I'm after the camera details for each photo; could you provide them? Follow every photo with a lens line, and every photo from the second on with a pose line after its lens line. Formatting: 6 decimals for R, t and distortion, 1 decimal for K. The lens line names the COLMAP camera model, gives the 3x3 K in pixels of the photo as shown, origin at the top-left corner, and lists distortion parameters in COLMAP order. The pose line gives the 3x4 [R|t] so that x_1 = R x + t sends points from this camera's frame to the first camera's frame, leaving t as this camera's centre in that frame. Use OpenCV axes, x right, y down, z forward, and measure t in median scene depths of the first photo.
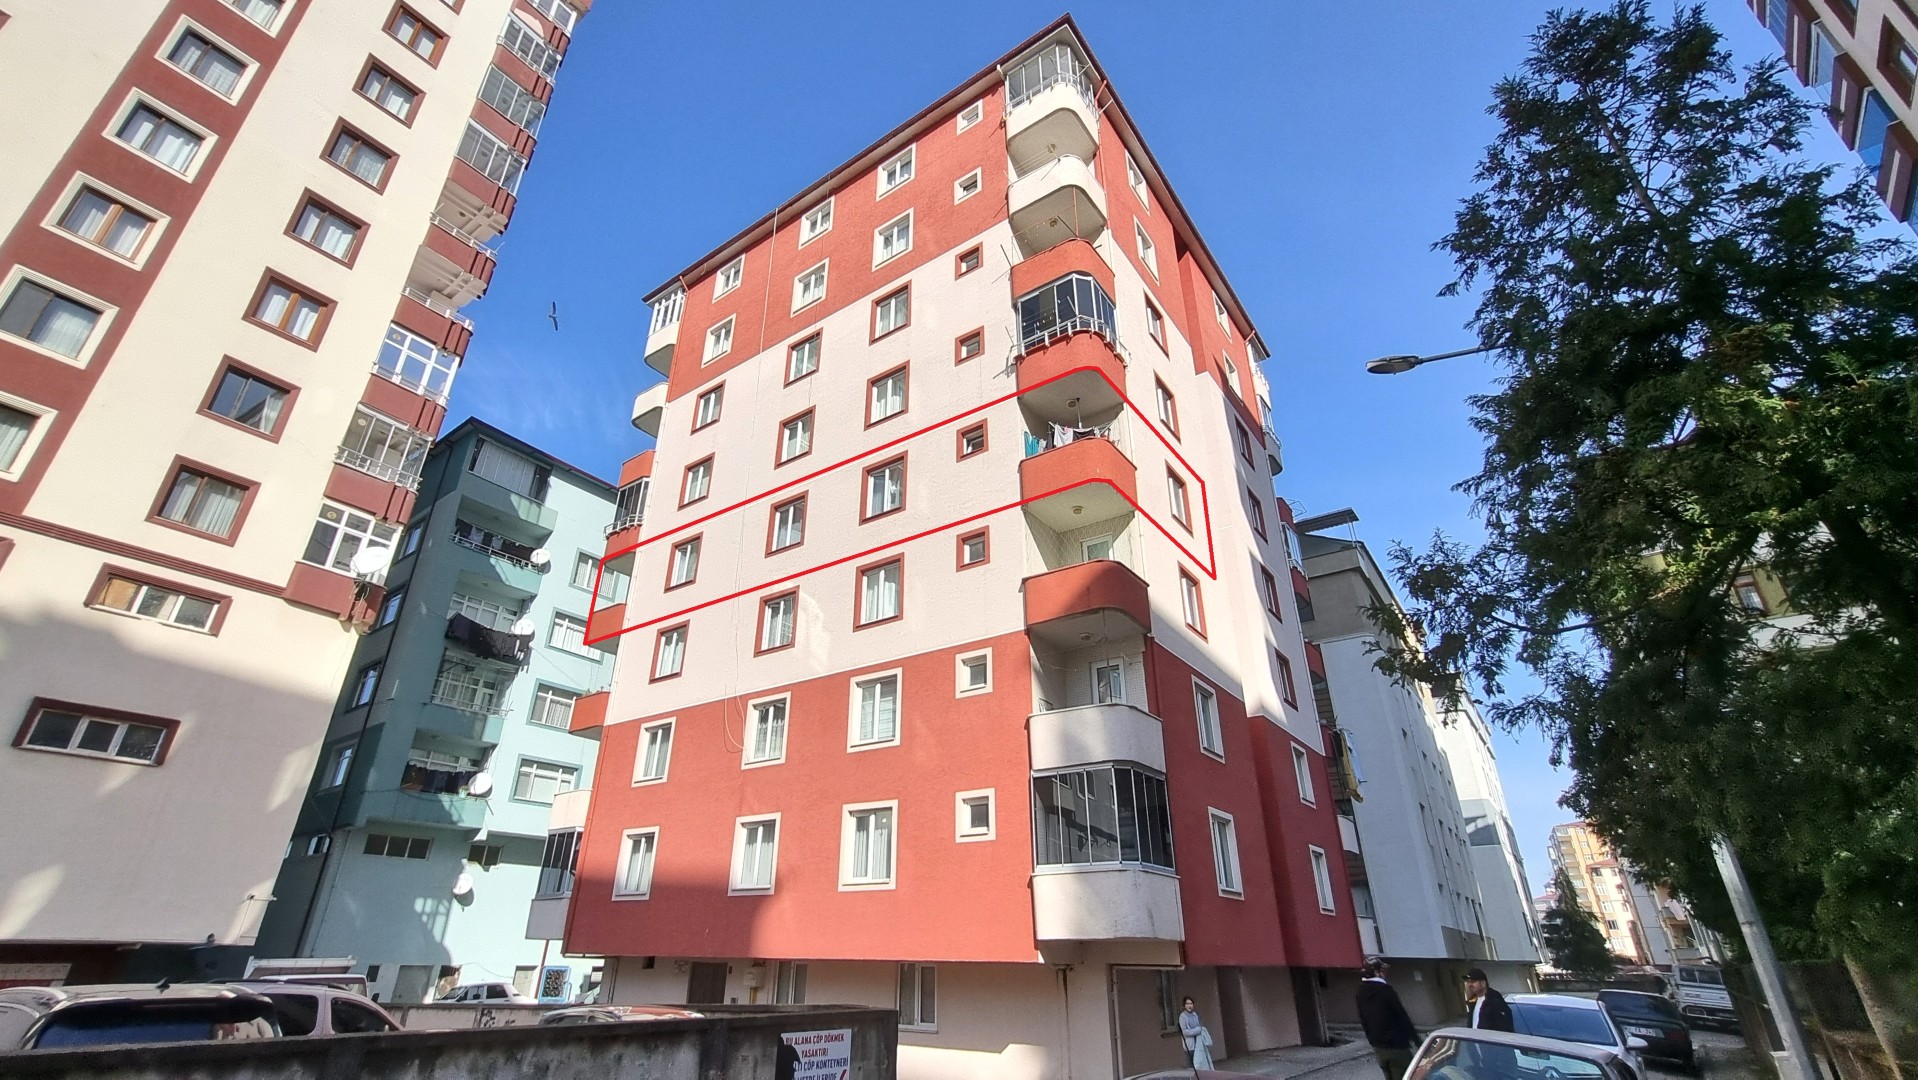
lens RADIAL K [[853.5, 0, 933.4], [0, 853.5, 525.2], [0, 0, 1]] dist [0.002089, 0.001170]
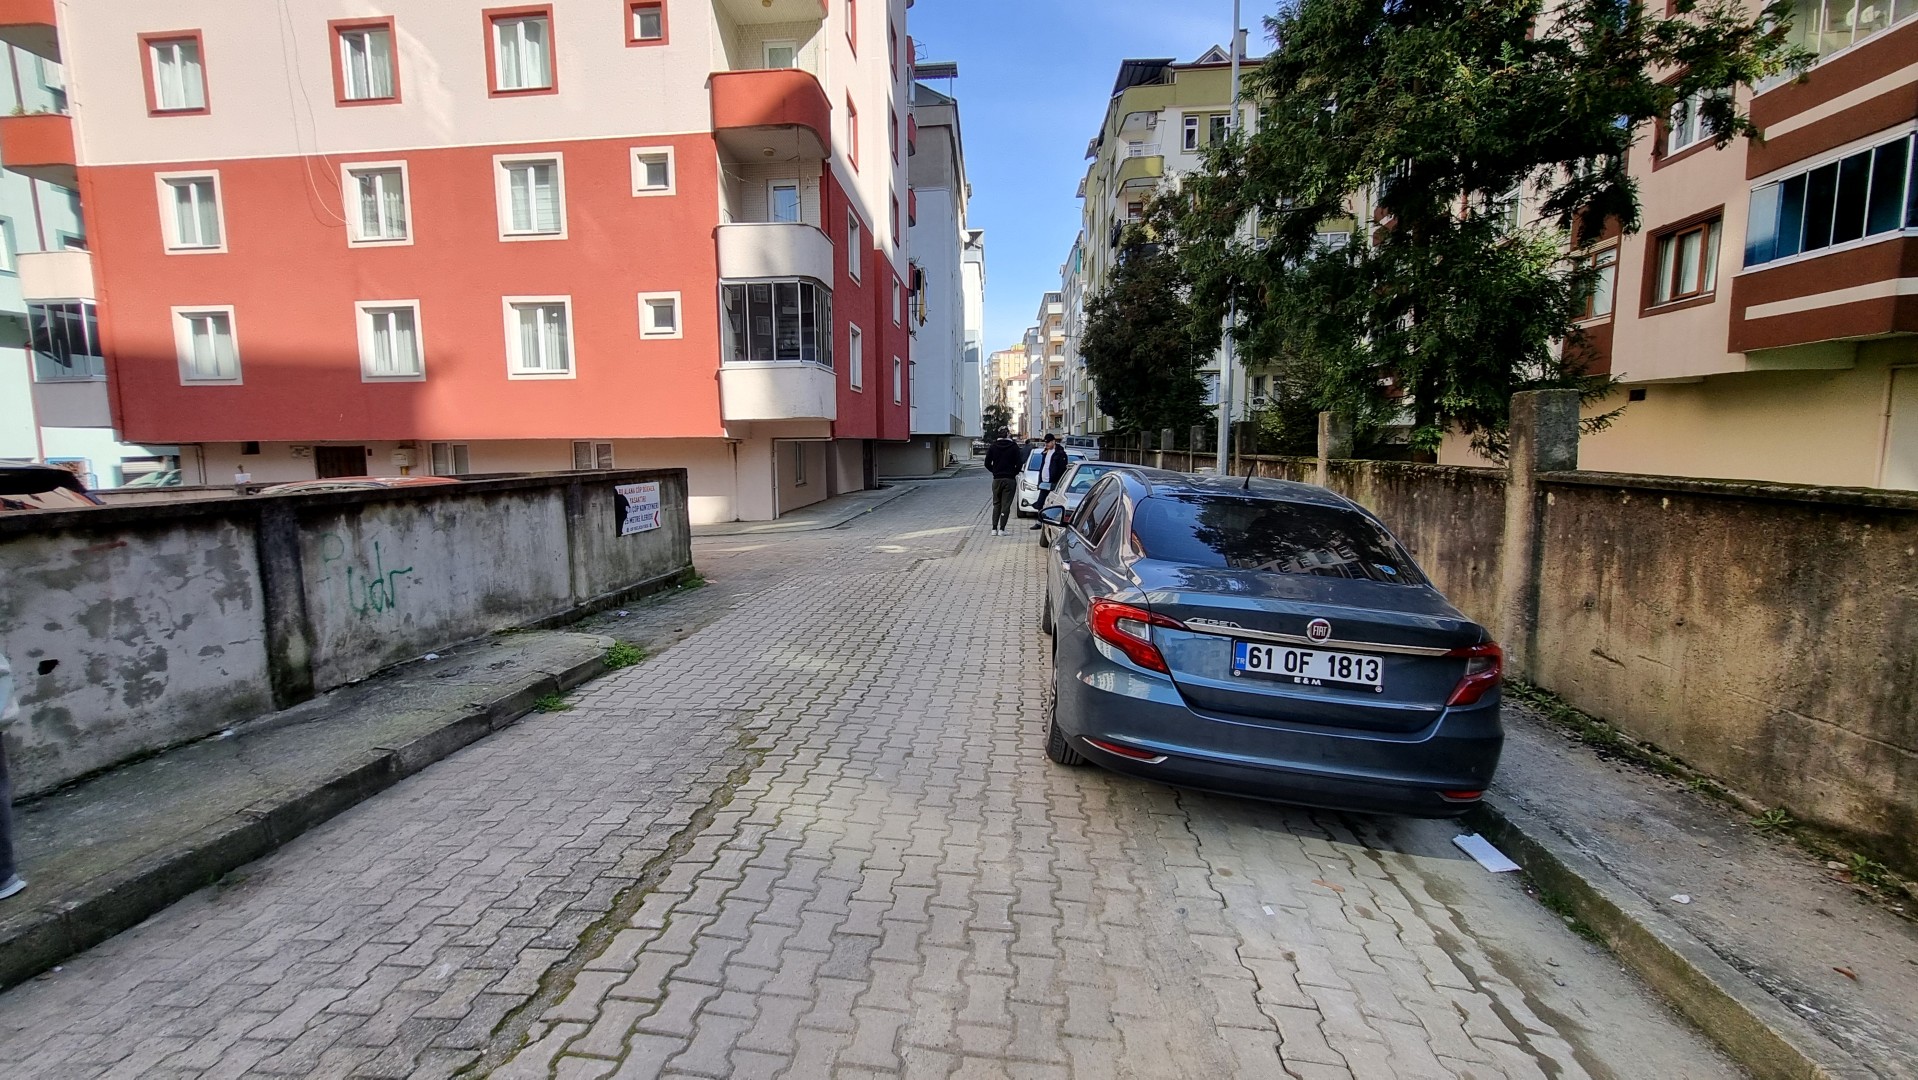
lens RADIAL K [[757.4, 0, 940.5], [0, 757.4, 533.3], [0, 0, 1]] dist [-0.002889, 0.000129]
pose [[0.856395, -0.080837, 0.509954, -0.124969], [-0.216326, 0.840624, 0.496542, 0.017092], [-0.468819, -0.535553, 0.702419, 0.015277]]
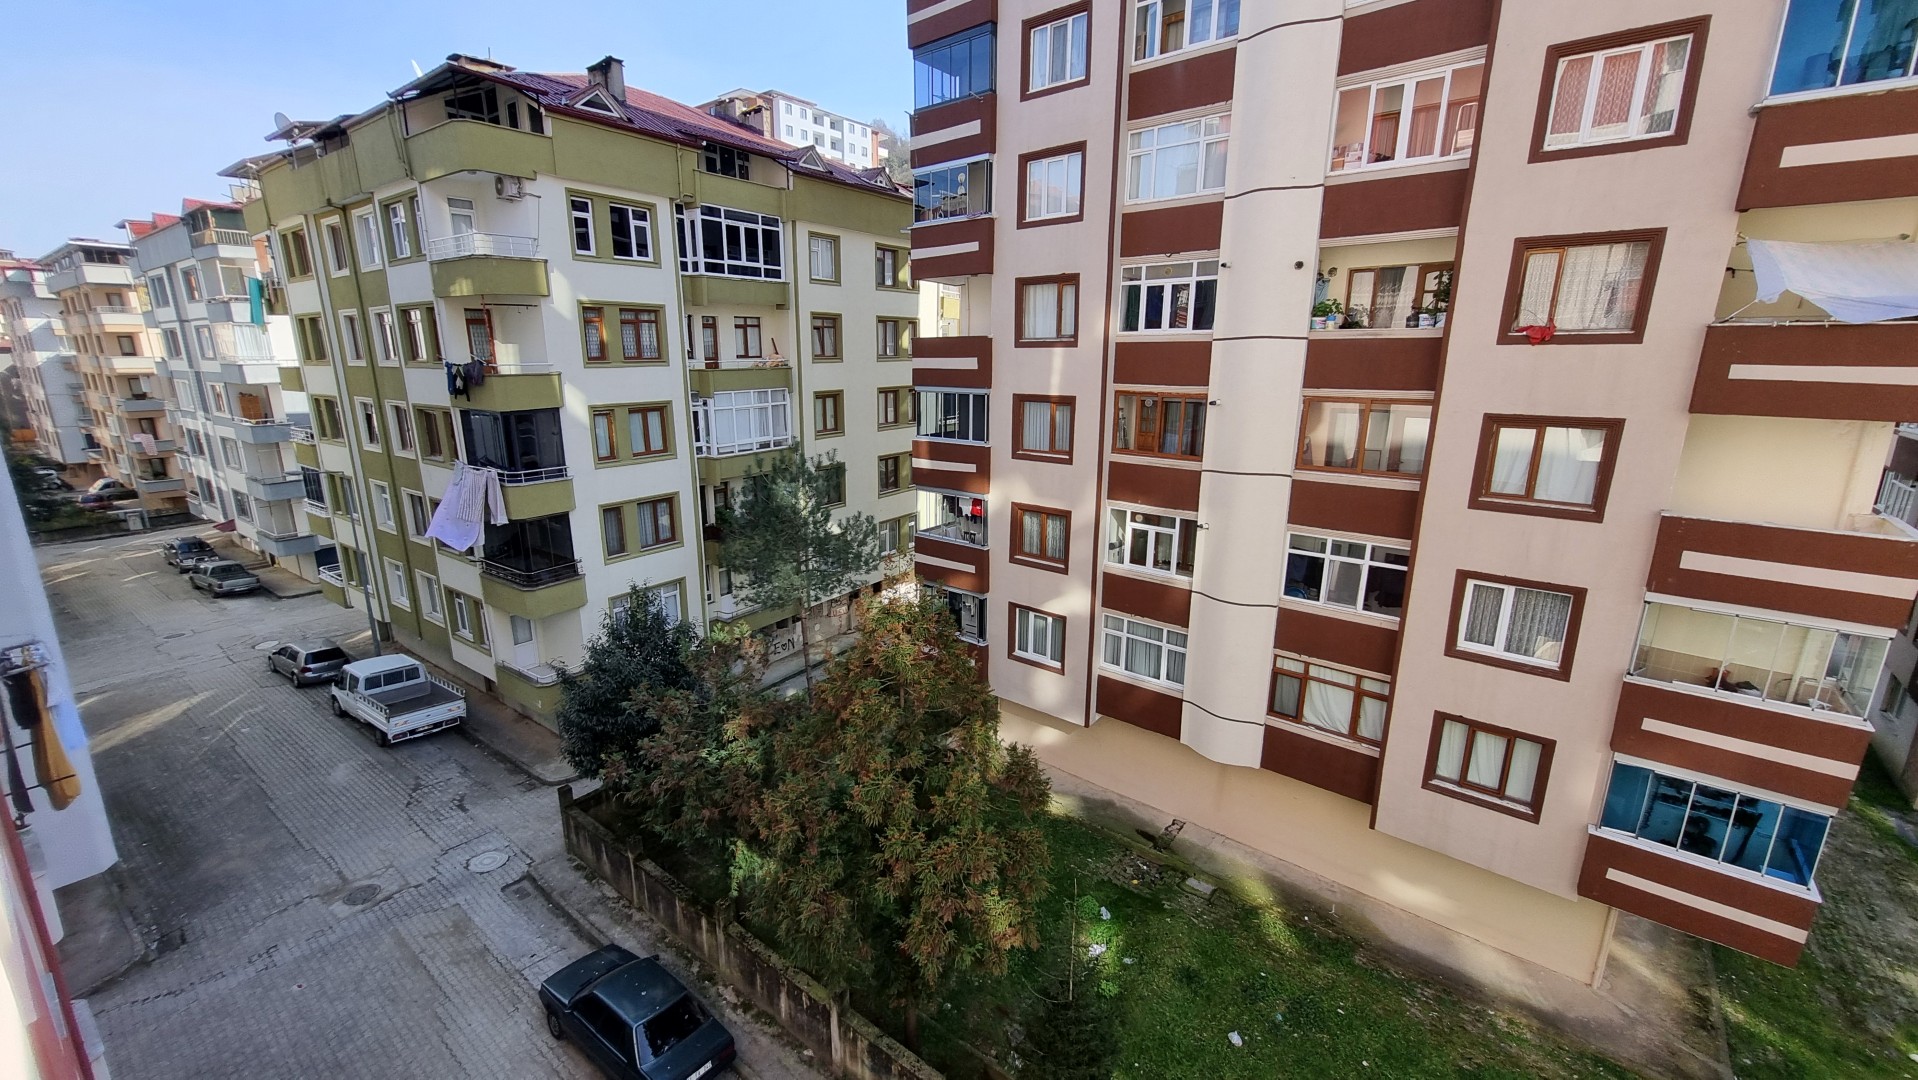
lens RADIAL K [[752.0, 0, 918.8], [0, 752.0, 532.1], [0, 0, 1]] dist [-0.003871, 0.000467]
pose [[0.027835, -0.242529, 0.969745, 0.215332], [-0.453629, 0.861411, 0.228456, -0.099781], [-0.890756, -0.446263, -0.086041, 0.933735]]
